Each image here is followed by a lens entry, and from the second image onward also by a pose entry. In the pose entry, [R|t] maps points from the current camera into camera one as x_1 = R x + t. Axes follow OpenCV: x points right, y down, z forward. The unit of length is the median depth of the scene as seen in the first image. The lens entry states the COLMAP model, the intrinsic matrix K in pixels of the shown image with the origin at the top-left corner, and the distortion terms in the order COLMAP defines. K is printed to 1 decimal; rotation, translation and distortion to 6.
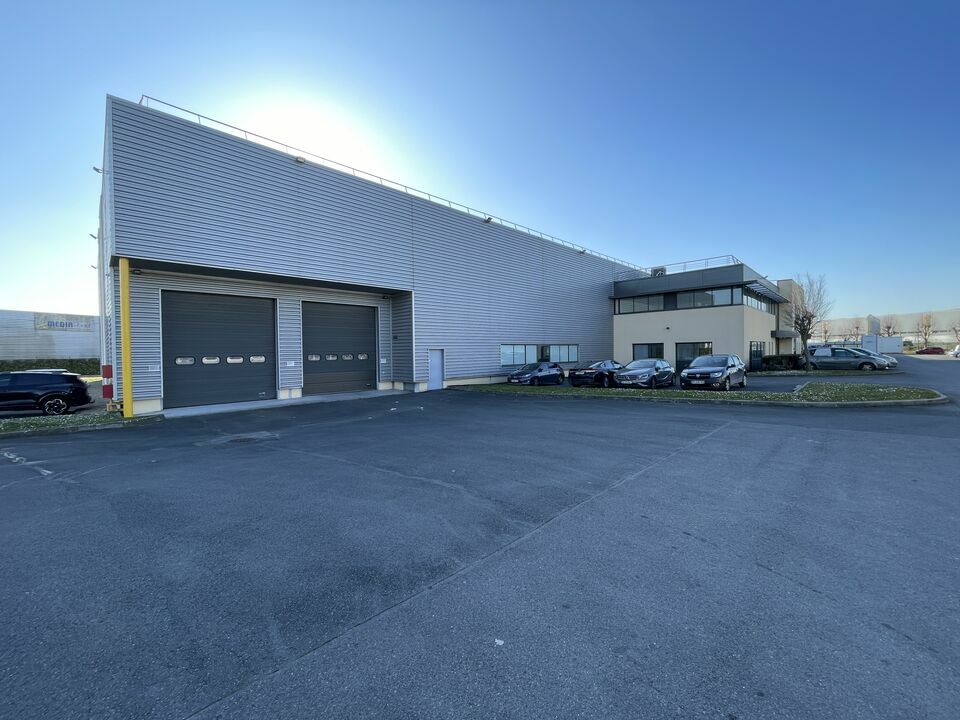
lens RADIAL K [[386.3, 0, 481.8], [0, 386.3, 354.6], [0, 0, 1]] dist [-0.003186, -0.000300]
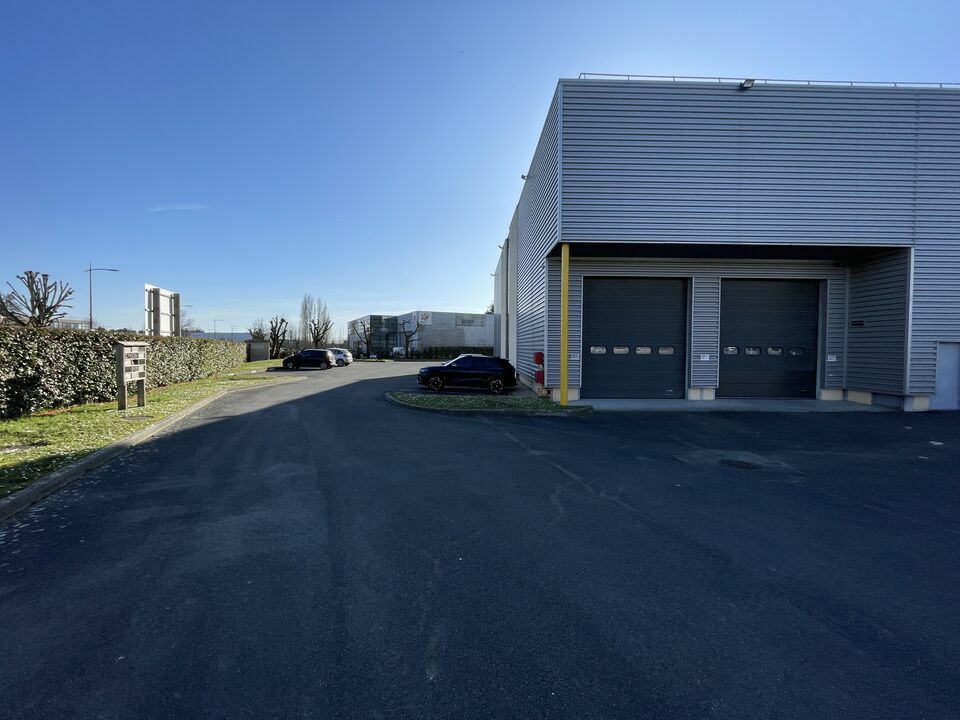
lens RADIAL K [[386.3, 0, 478.1], [0, 386.3, 359.4], [0, 0, 1]] dist [-0.003186, -0.000300]
pose [[0.720687, 0.042862, -0.691935, -0.267867], [-0.023182, 0.999019, 0.037739, 0.008035], [0.692873, -0.011158, 0.720973, 0.088385]]
